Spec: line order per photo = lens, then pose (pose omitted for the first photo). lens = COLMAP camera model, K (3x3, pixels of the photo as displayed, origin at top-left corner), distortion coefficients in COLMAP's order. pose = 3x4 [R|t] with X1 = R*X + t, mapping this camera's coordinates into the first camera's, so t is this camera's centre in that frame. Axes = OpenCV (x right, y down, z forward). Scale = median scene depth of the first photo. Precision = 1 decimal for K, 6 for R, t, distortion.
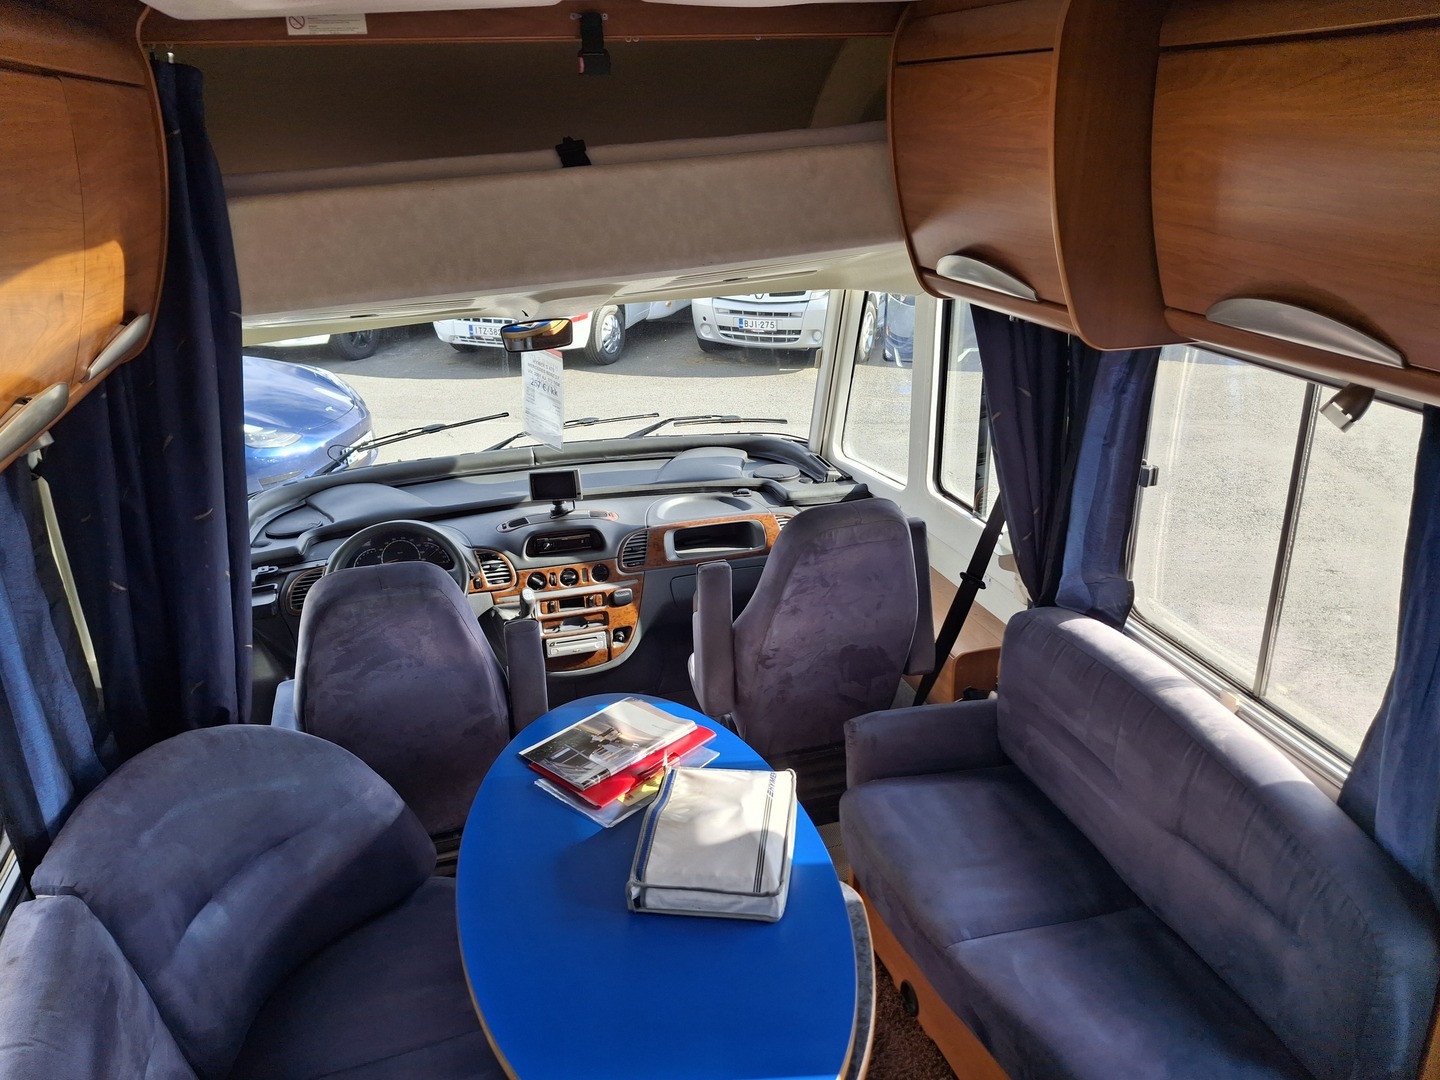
lens RADIAL K [[1069.2, 0, 720.0], [0, 1069.2, 540.0], [0, 0, 1]] dist [0.119157, -0.160151]
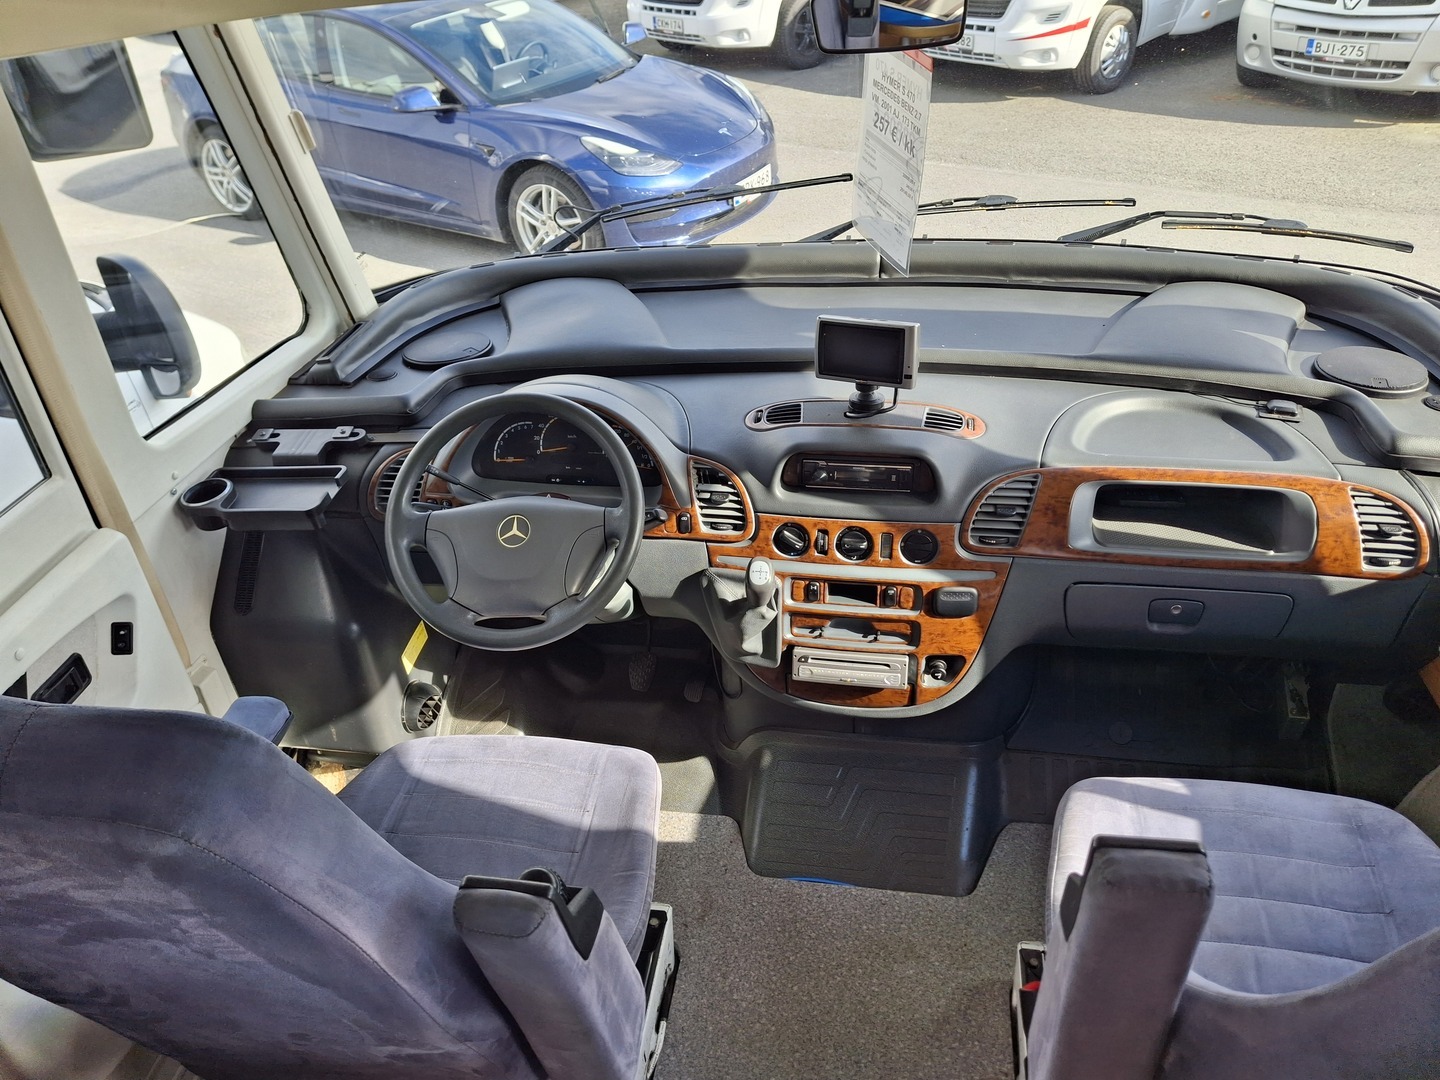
lens RADIAL K [[1069.2, 0, 720.0], [0, 1069.2, 540.0], [0, 0, 1]] dist [0.119157, -0.160151]
pose [[0.908188, 0.221255, -0.355304, -0.019730], [-0.132940, 0.957390, 0.256380, -0.085141], [0.396890, -0.185607, 0.898904, 0.510956]]
